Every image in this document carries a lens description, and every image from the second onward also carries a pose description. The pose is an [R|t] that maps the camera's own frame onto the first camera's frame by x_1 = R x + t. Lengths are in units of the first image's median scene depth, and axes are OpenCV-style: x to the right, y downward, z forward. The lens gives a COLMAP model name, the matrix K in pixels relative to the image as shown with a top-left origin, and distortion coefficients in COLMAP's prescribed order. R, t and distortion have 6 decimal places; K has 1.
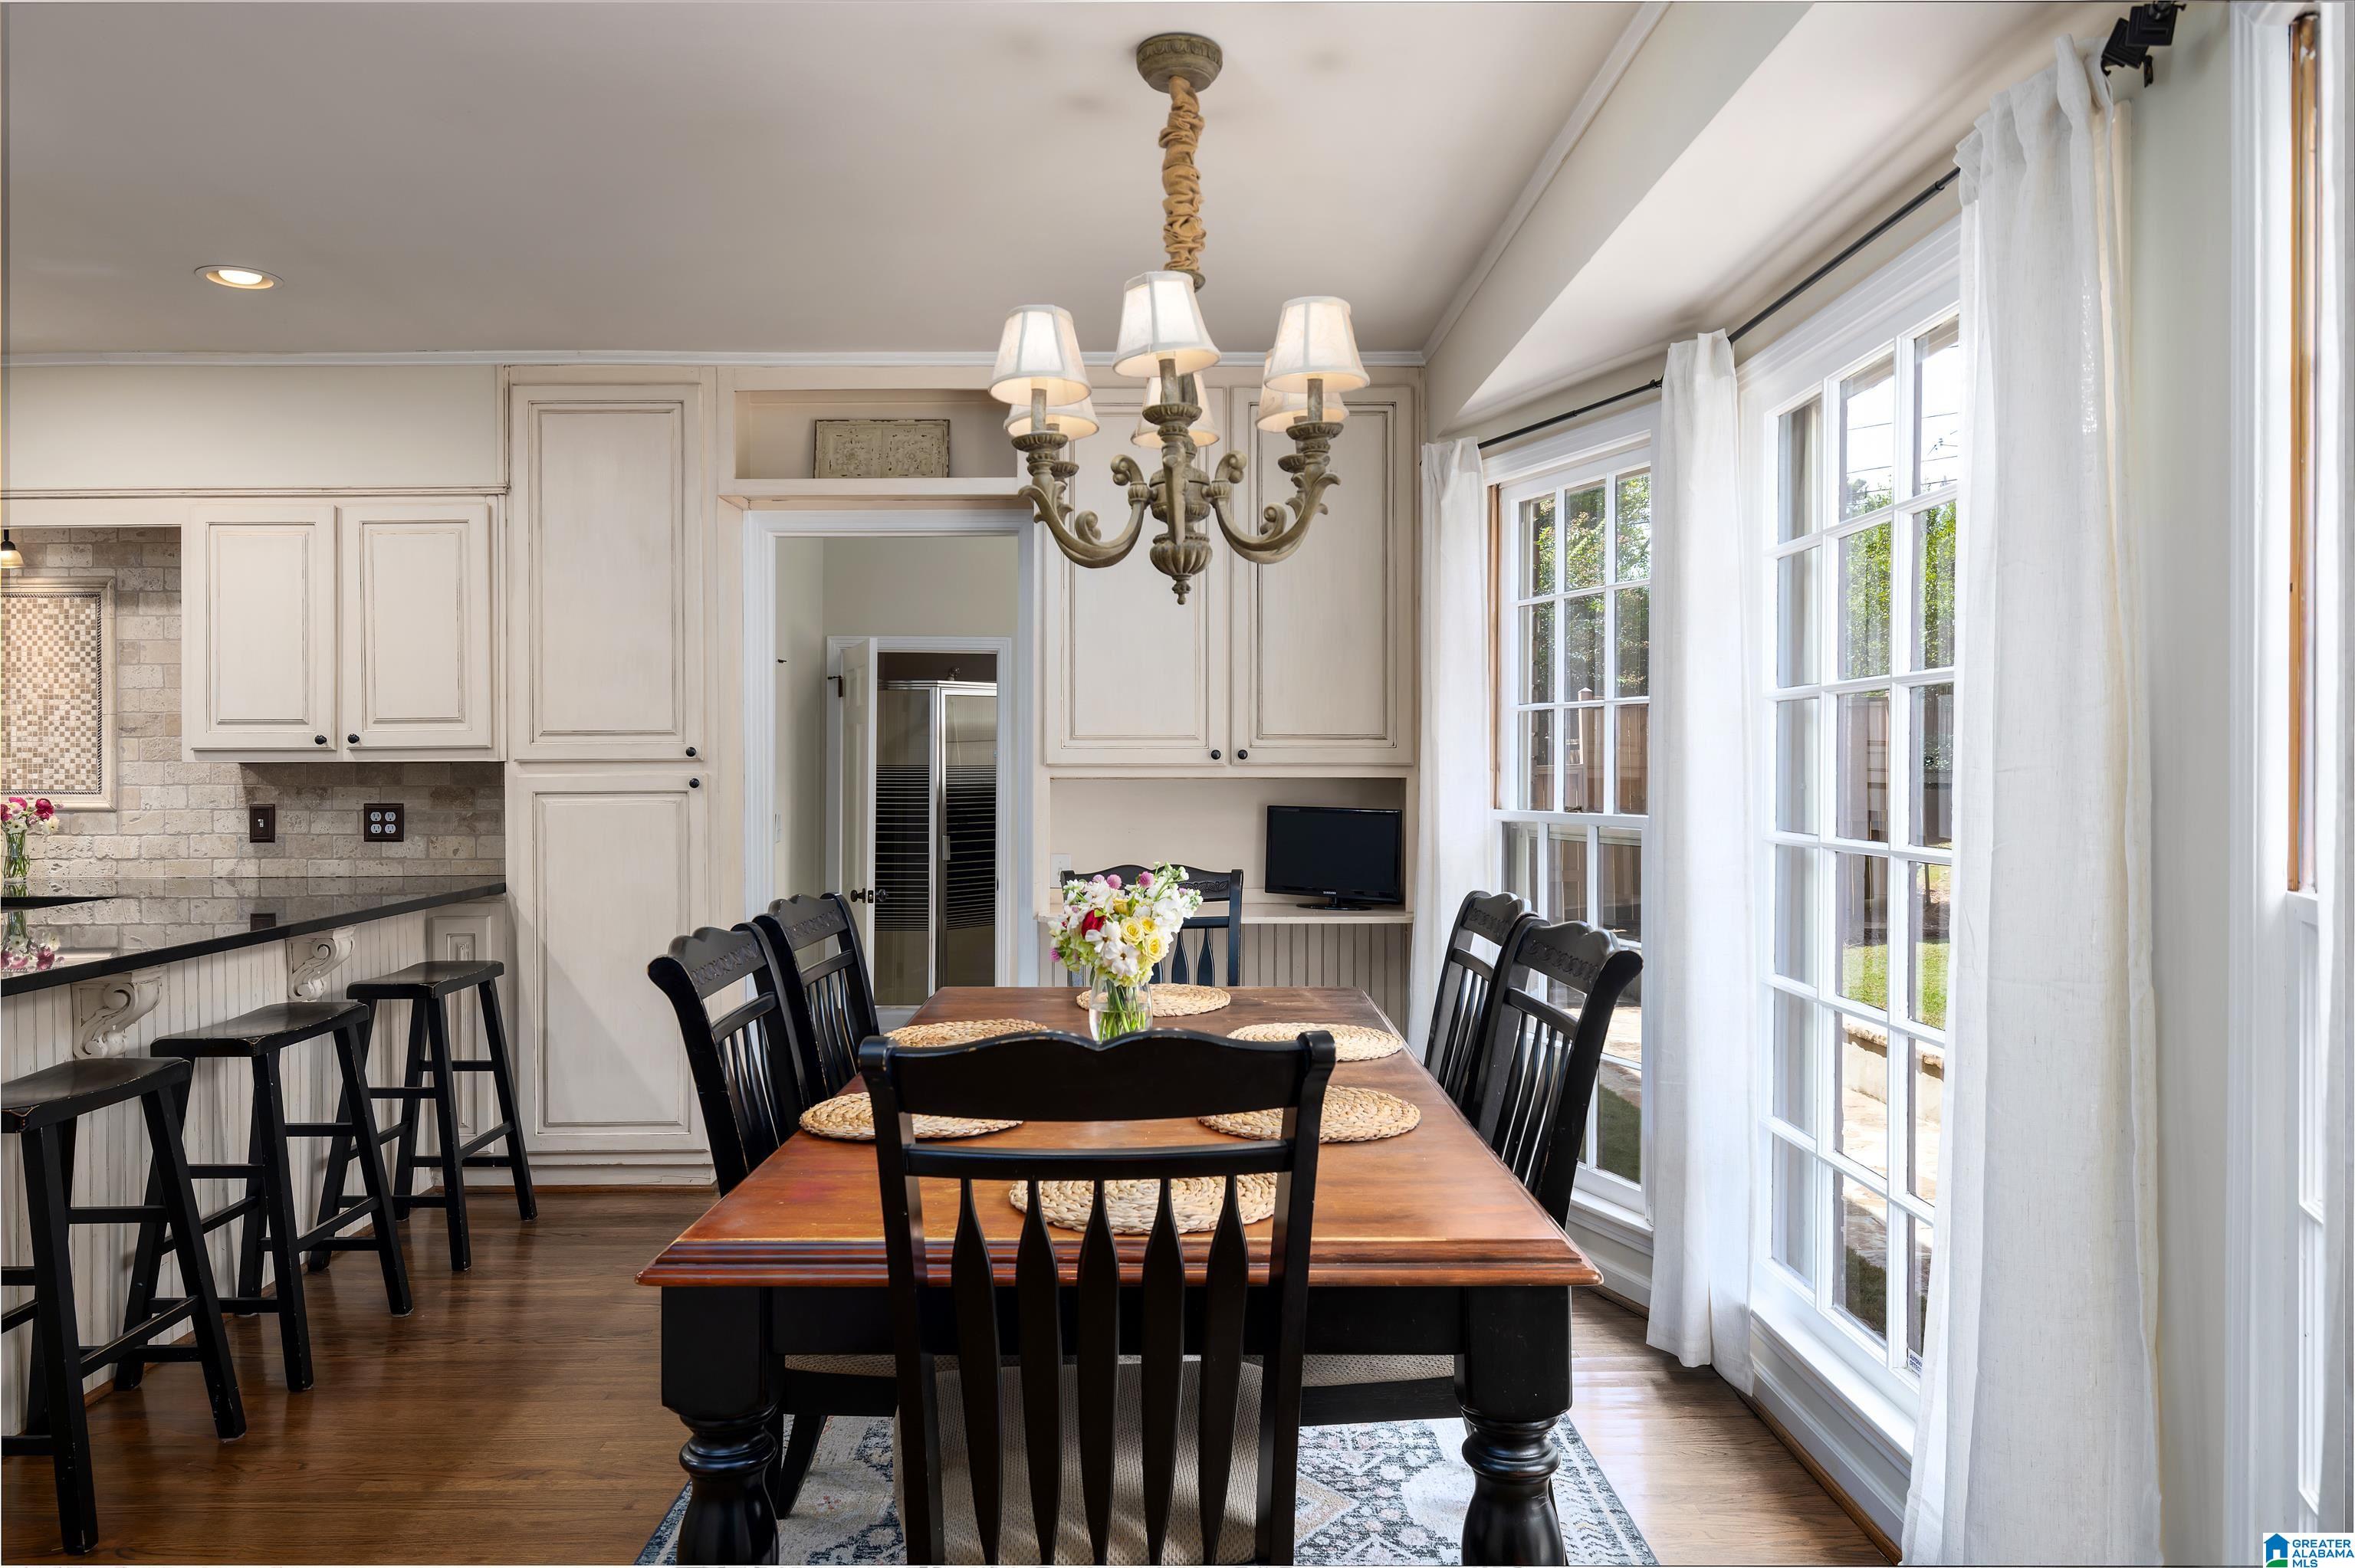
lens RADIAL K [[1533.5, 0, 1171.0], [0, 1533.5, 760.6], [0, 0, 1]] dist [-0.006122, -0.004810]
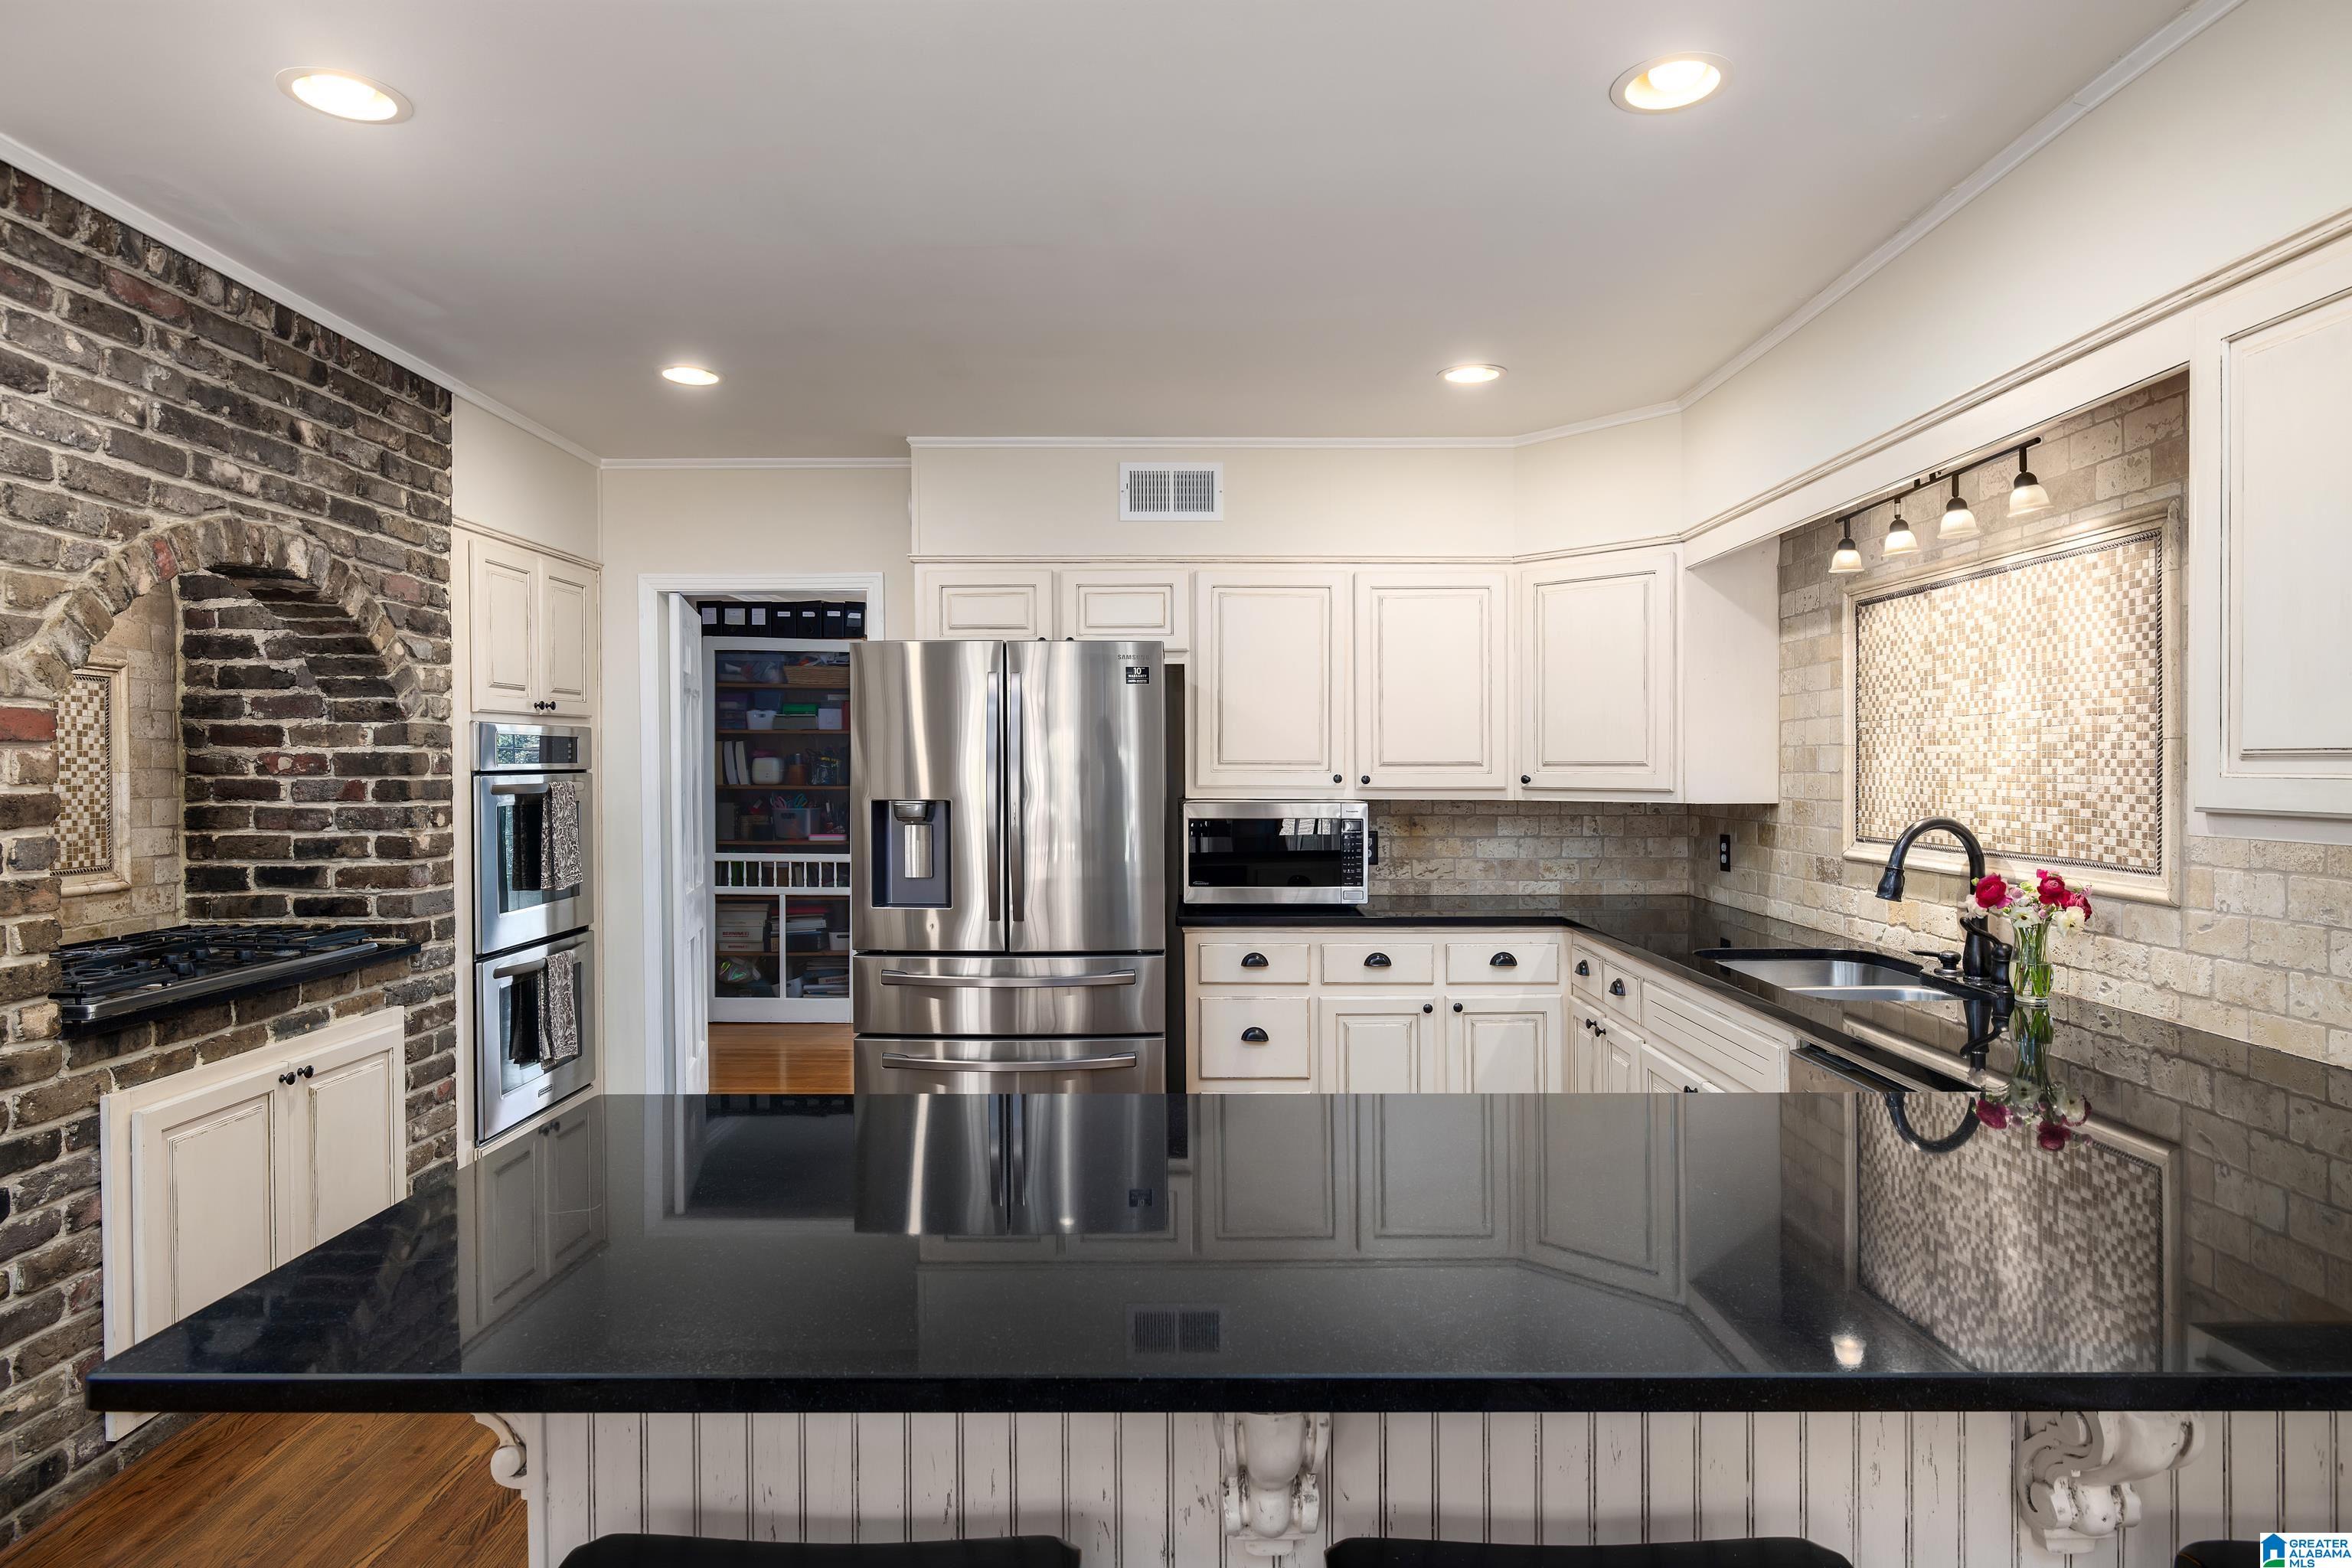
lens RADIAL K [[1304.8, 0, 1176.0], [0, 1304.8, 784.0], [0, 0, 1]] dist [-0.000563, 0.000329]
pose [[-0.003897, 0.017333, -0.999842, -0.203903], [0.000244, 0.999850, 0.017332, -0.021806], [0.999992, -0.000177, -0.003901, 0.629635]]
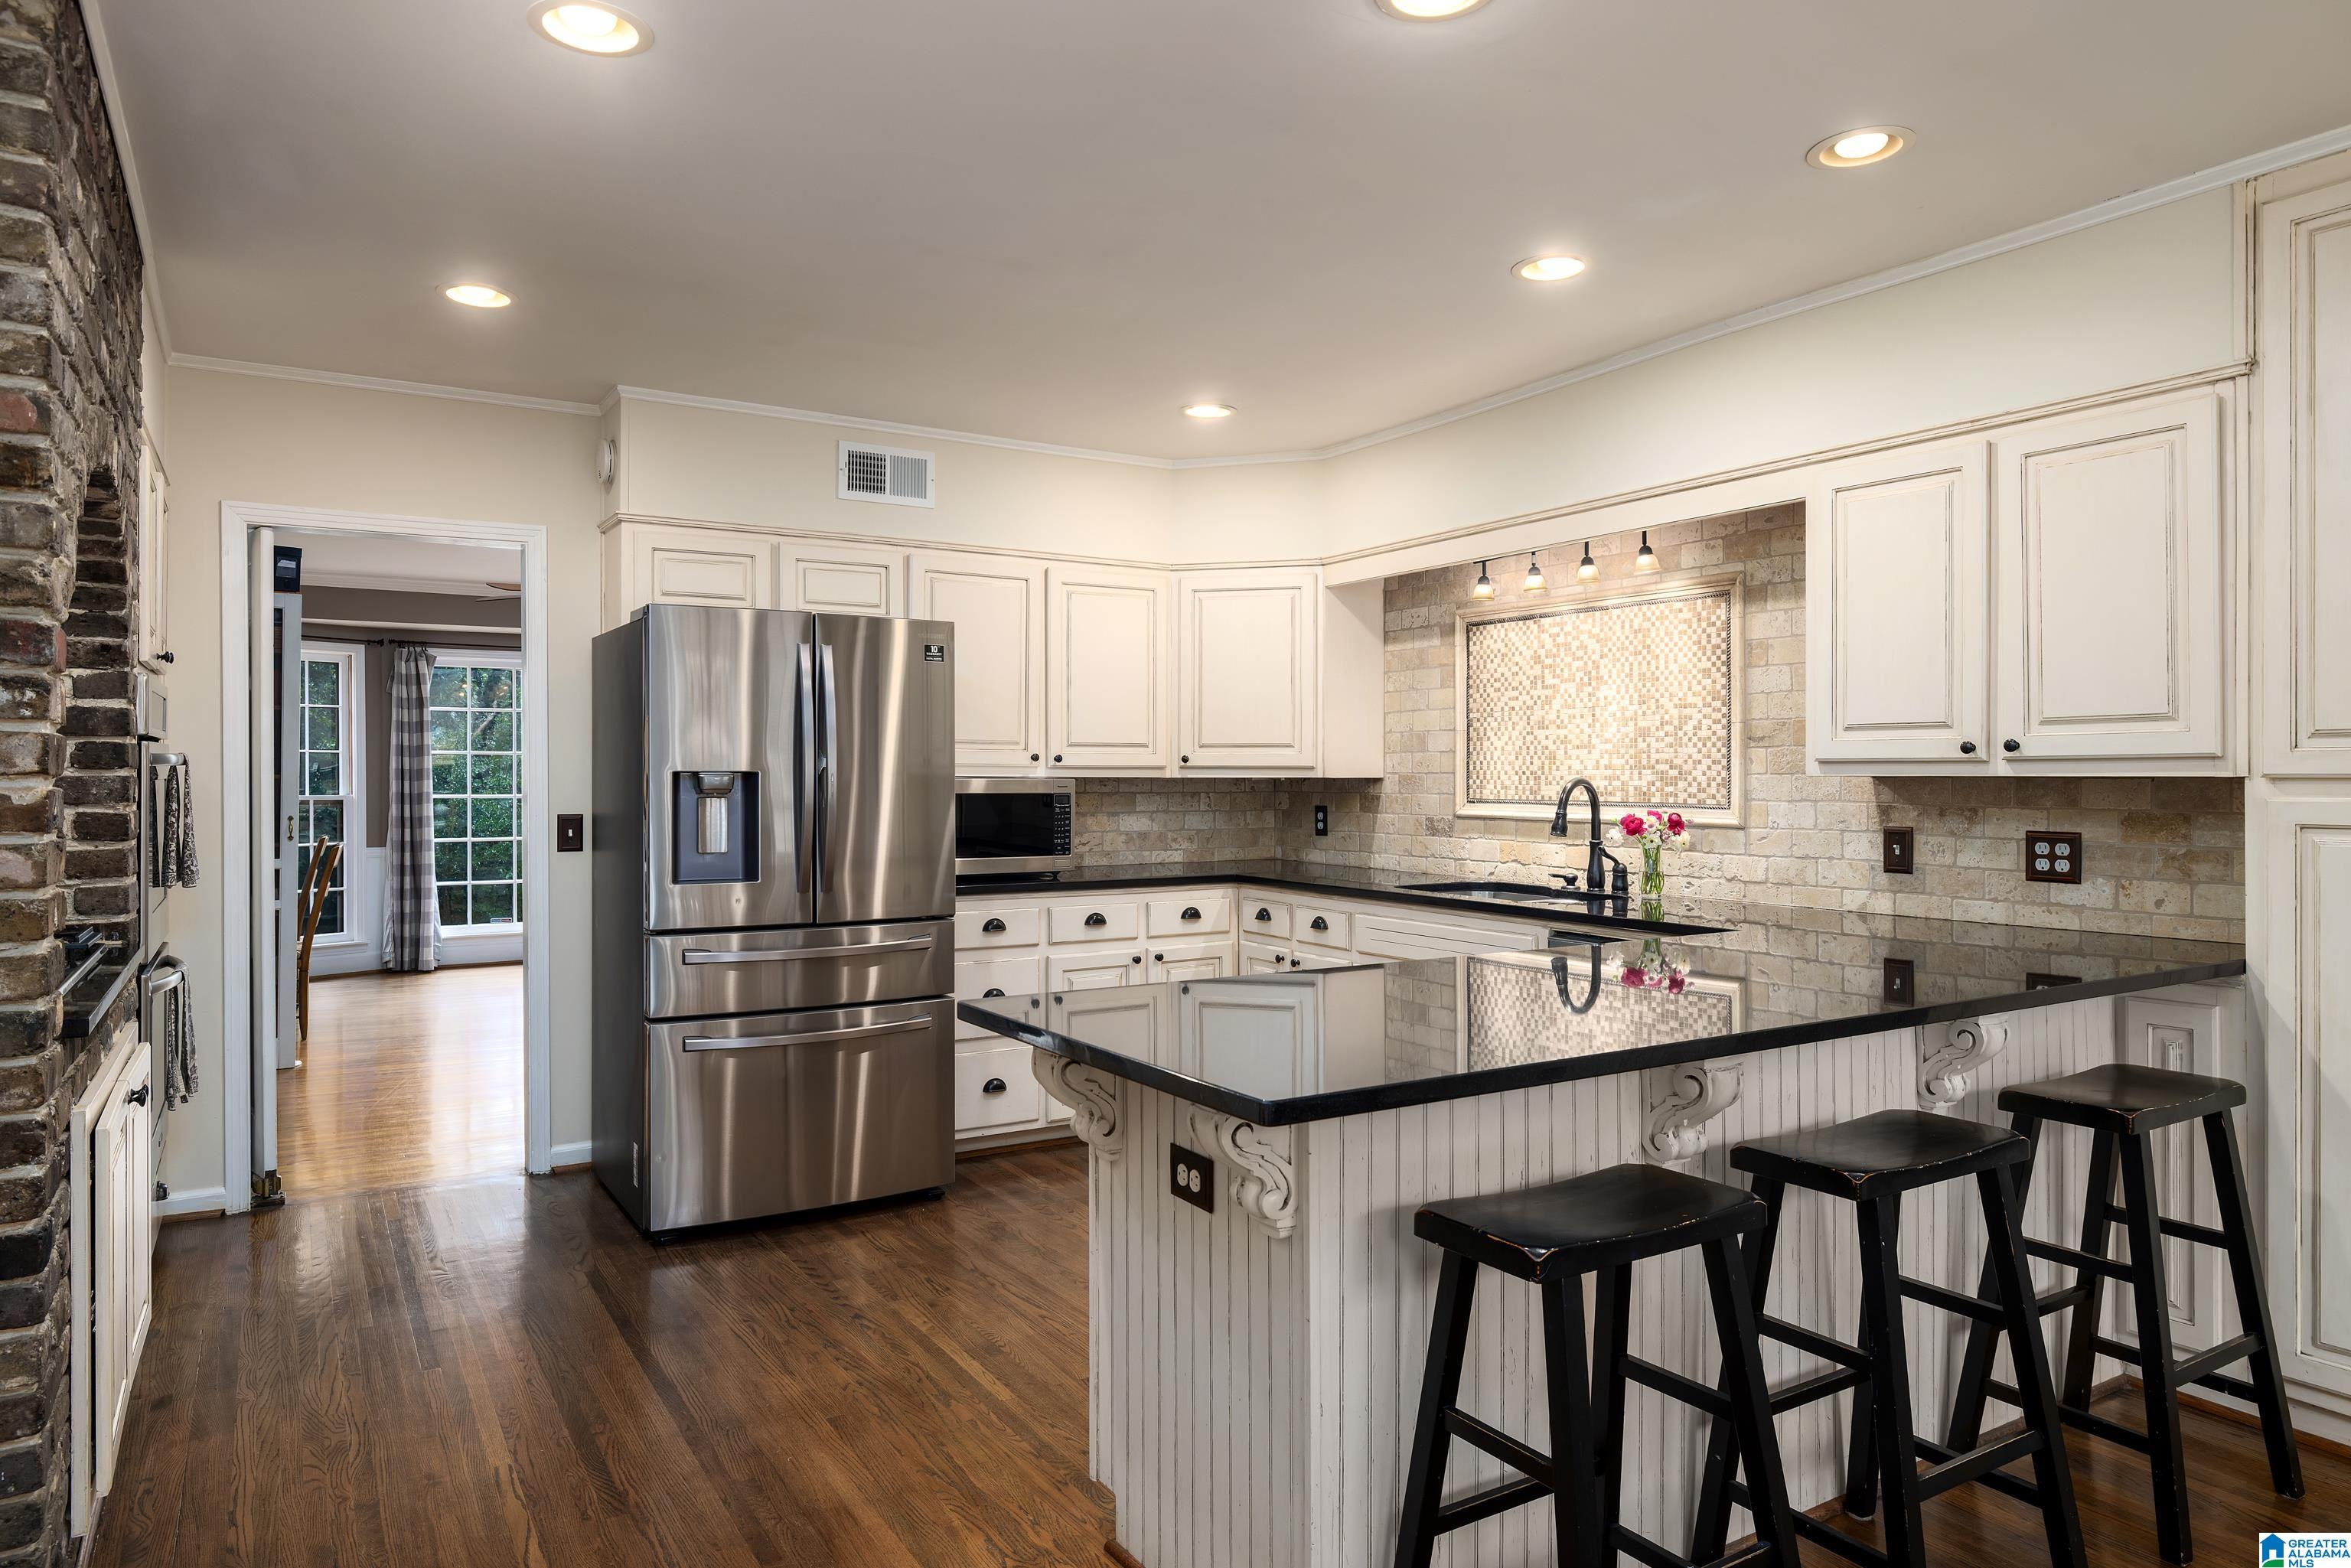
lens RADIAL K [[1449.5, 0, 1167.8], [0, 1449.5, 772.9], [0, 0, 1]] dist [0.006389, 0.003468]
pose [[0.519633, 0.003878, -0.854381, -0.130379], [-0.003547, 0.999991, 0.002382, -0.000995], [0.854382, 0.001792, 0.519642, 0.257389]]
